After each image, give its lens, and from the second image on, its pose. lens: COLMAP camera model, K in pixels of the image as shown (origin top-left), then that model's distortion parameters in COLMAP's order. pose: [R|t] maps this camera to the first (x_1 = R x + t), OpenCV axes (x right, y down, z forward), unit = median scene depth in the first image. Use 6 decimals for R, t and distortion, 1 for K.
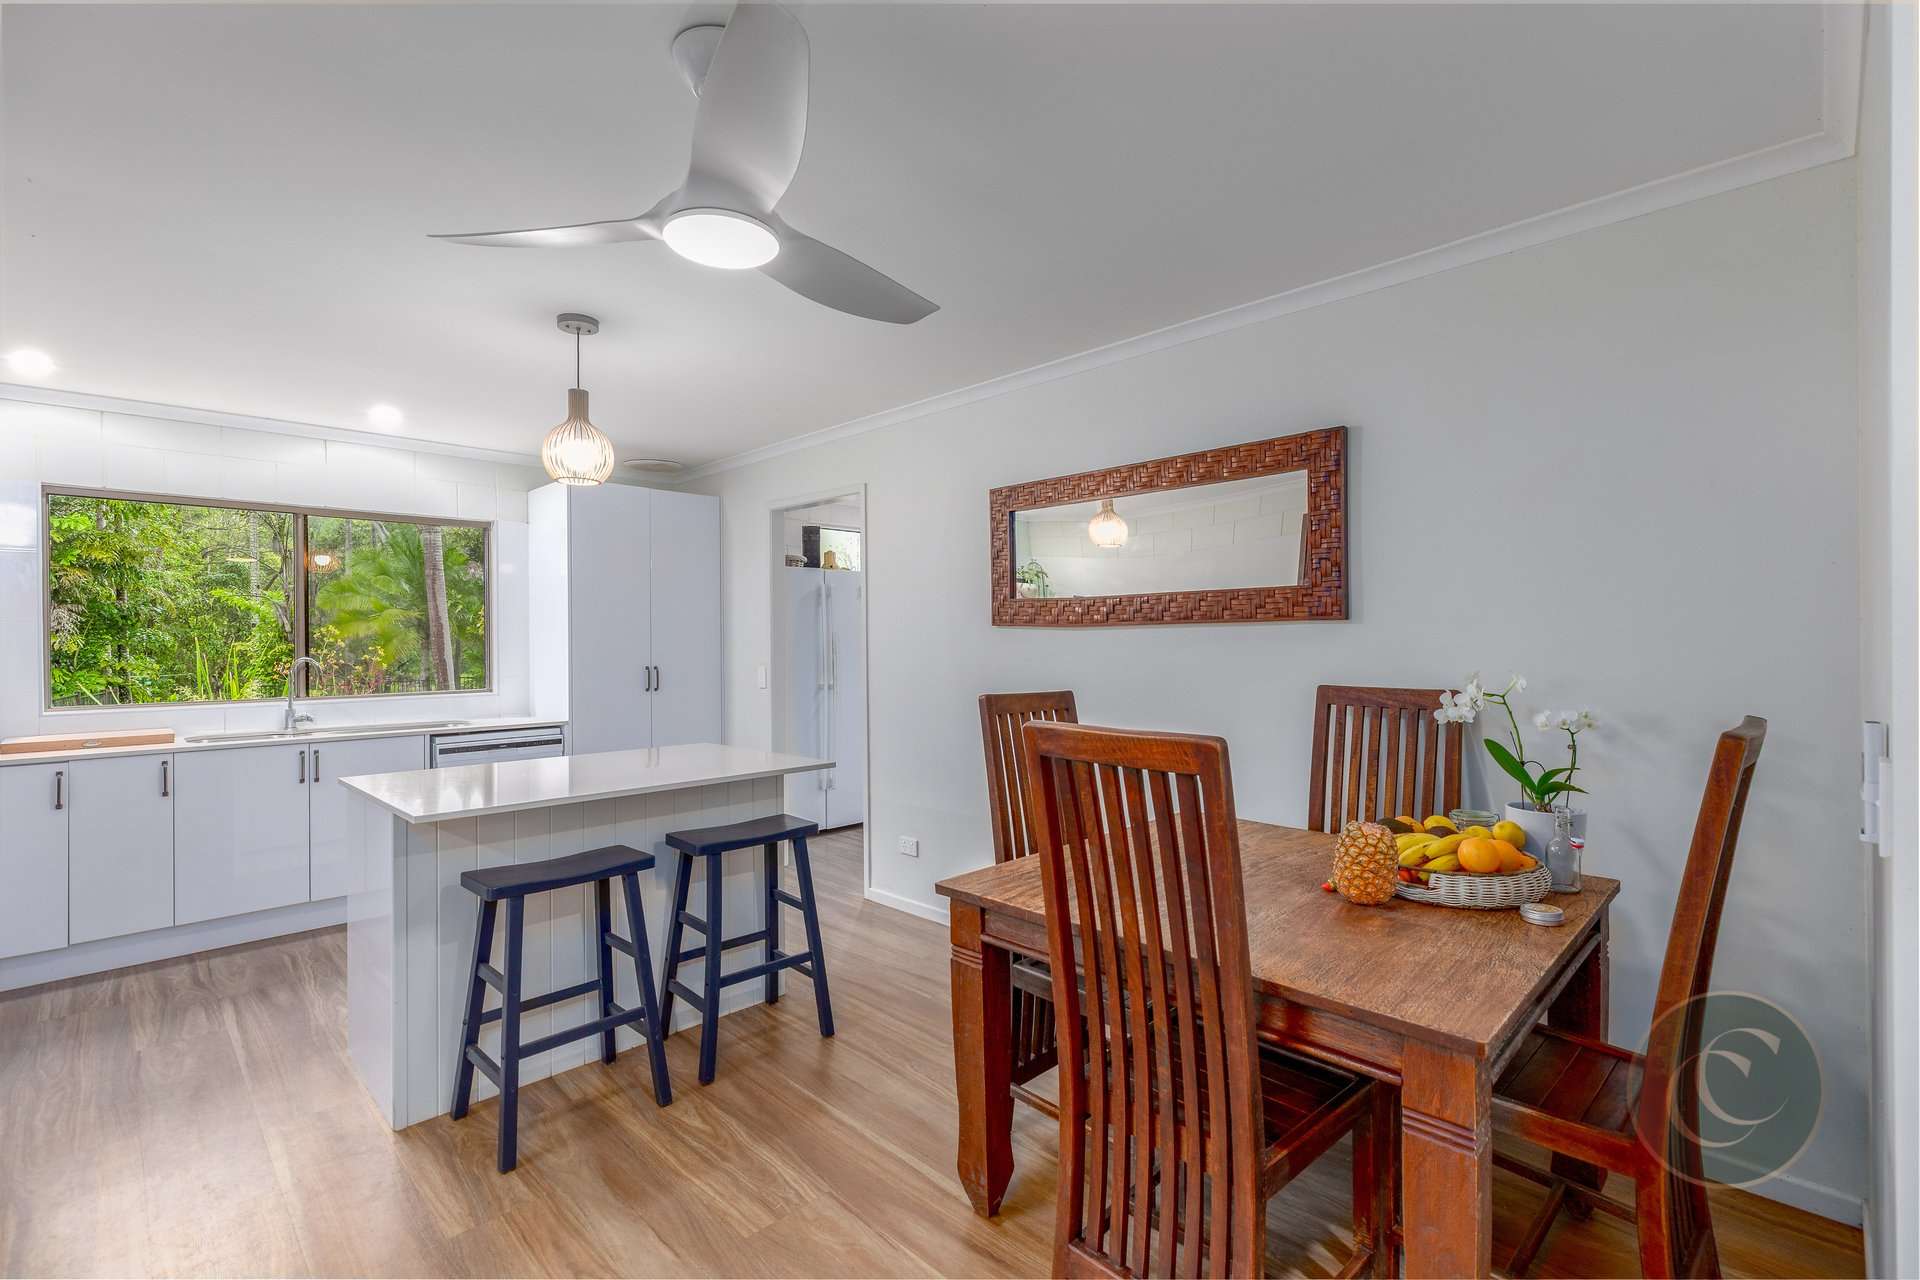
lens RADIAL K [[846.6, 0, 960.0], [0, 846.6, 640.0], [0, 0, 1]] dist [0.005373, 0.000149]
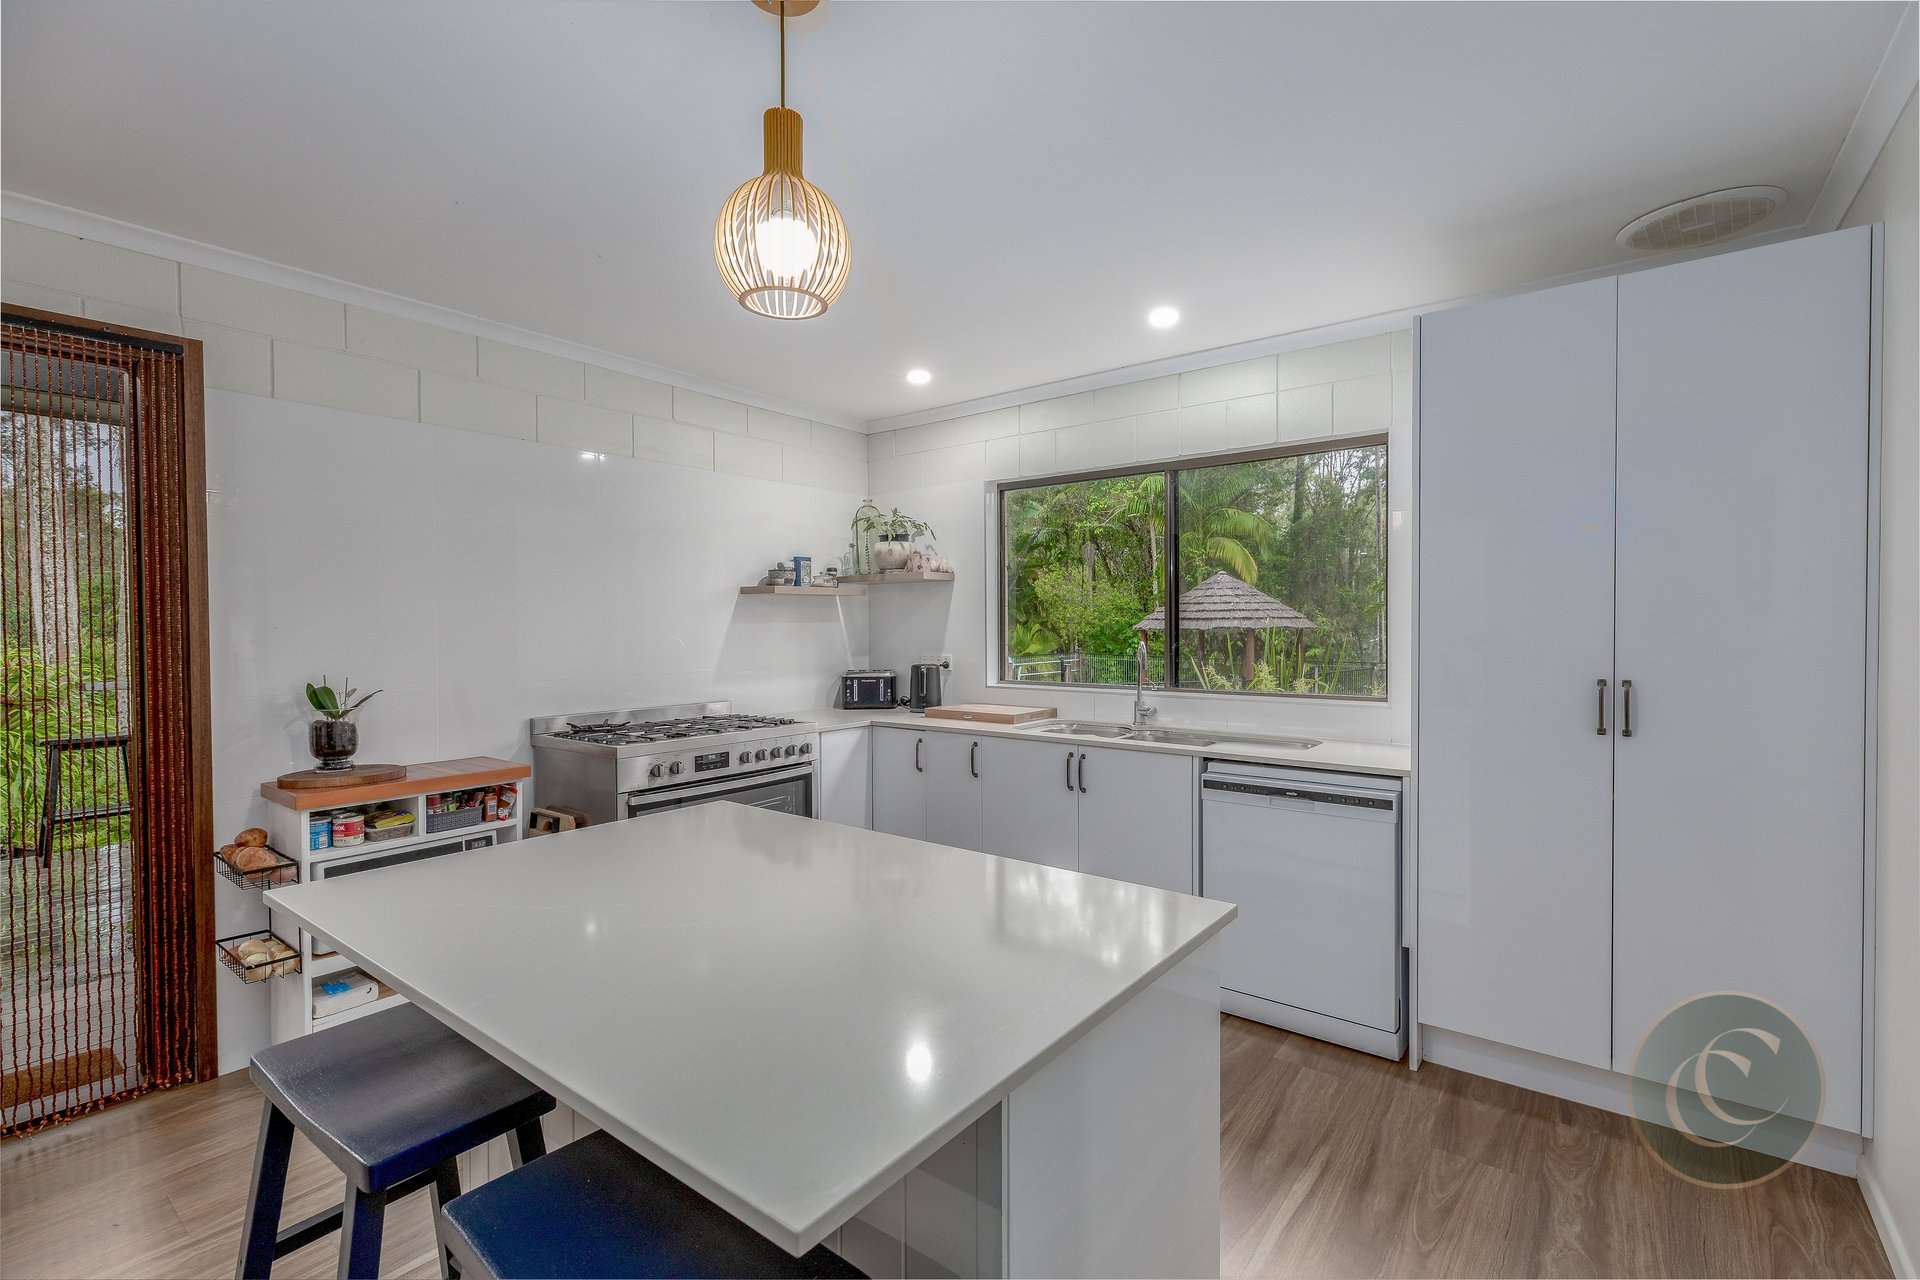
lens RADIAL K [[846.6, 0, 960.0], [0, 846.6, 640.0], [0, 0, 1]] dist [0.005373, 0.000149]
pose [[0.124176, 0.026953, -0.991894, 0.043017], [0.005343, 0.999598, 0.027831, -0.005293], [0.992246, -0.008755, 0.123982, 0.714513]]
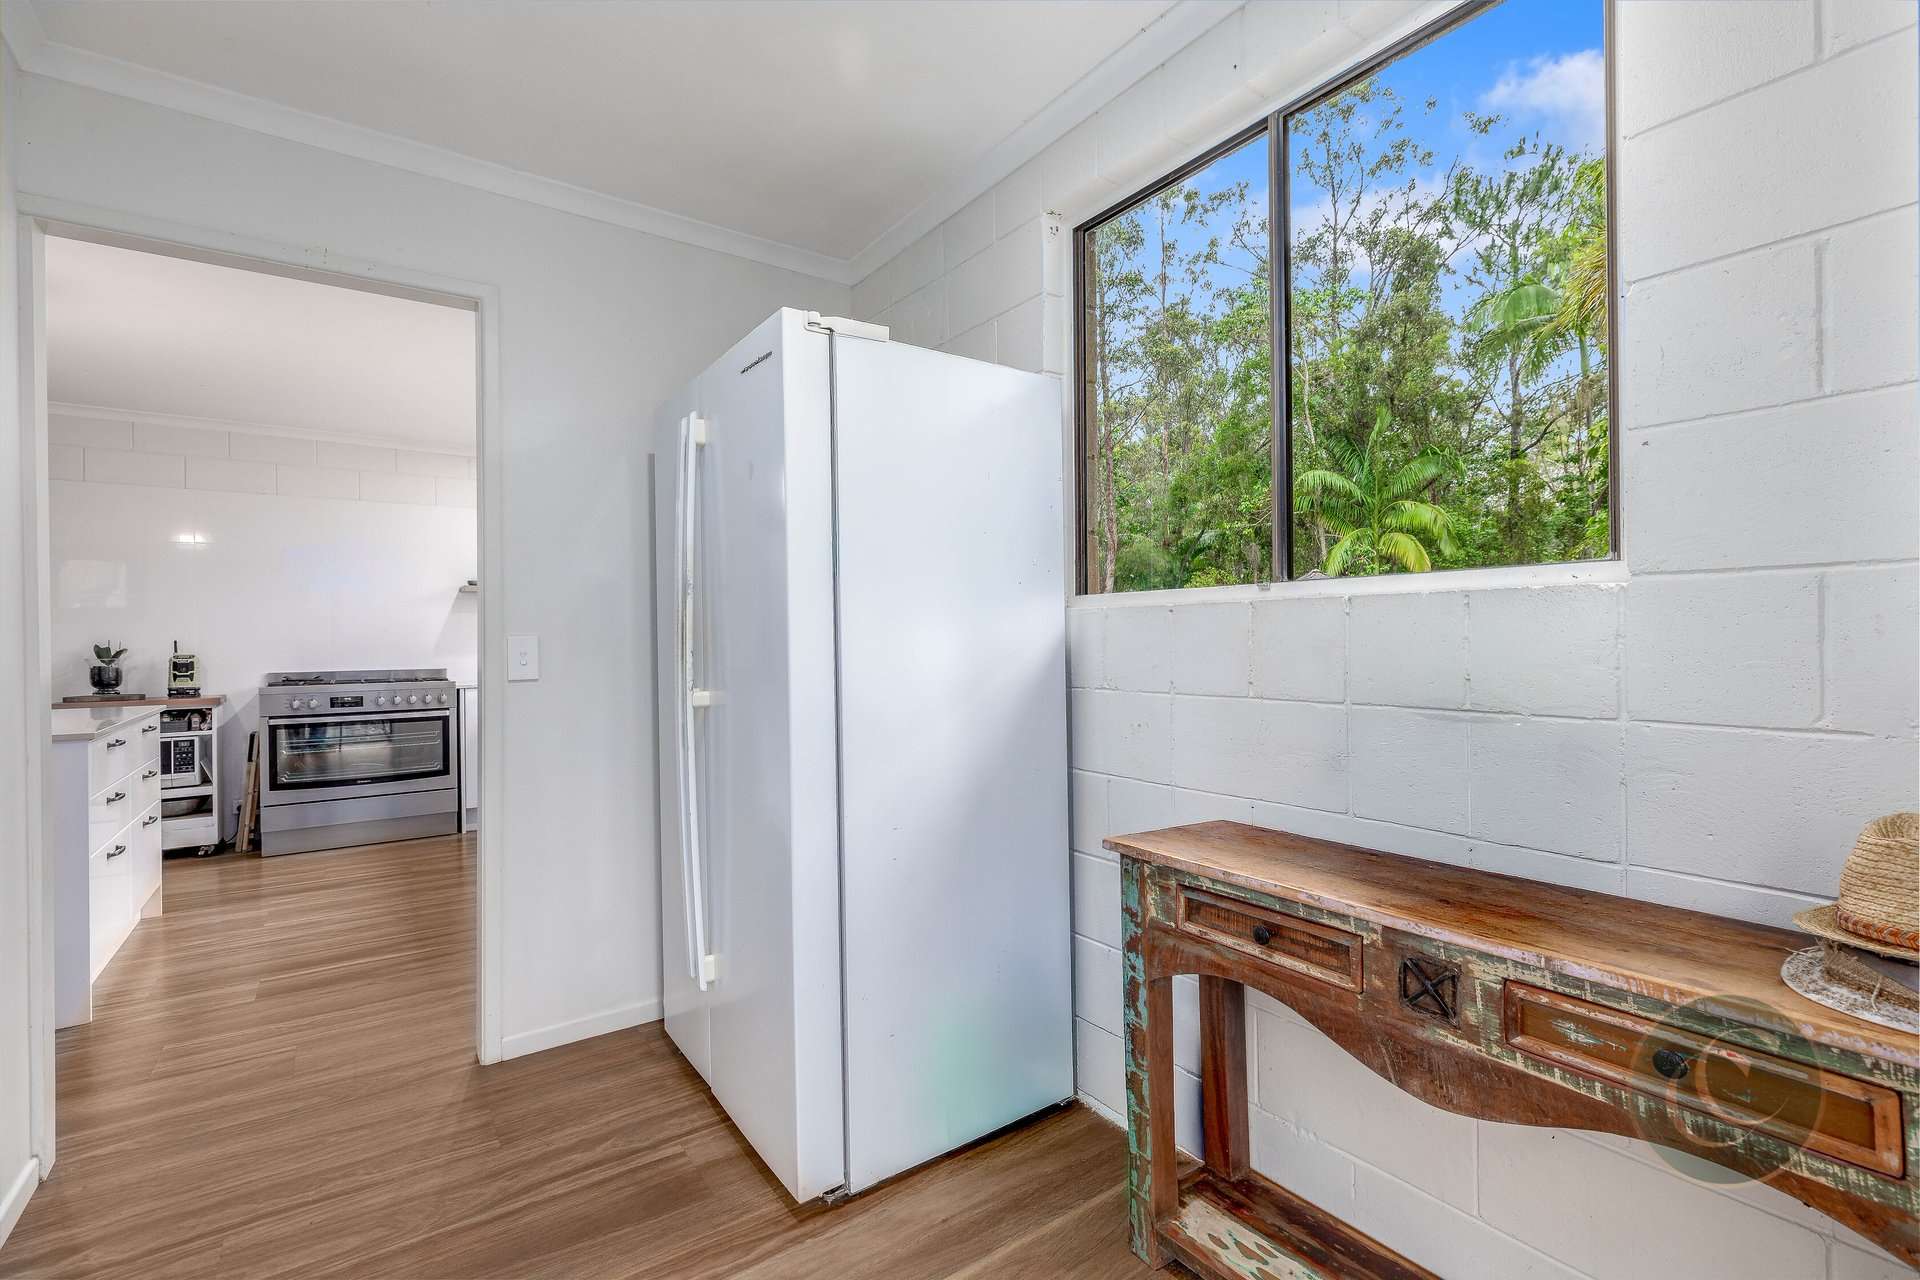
lens RADIAL K [[855.0, 0, 960.0], [0, 855.0, 640.0], [0, 0, 1]] dist [0.002265, 0.000111]
pose [[-0.167263, 0.014346, -0.985808, 0.066764], [0.012910, 0.999840, 0.012360, -0.000706], [0.985828, -0.010659, -0.167421, 0.810492]]
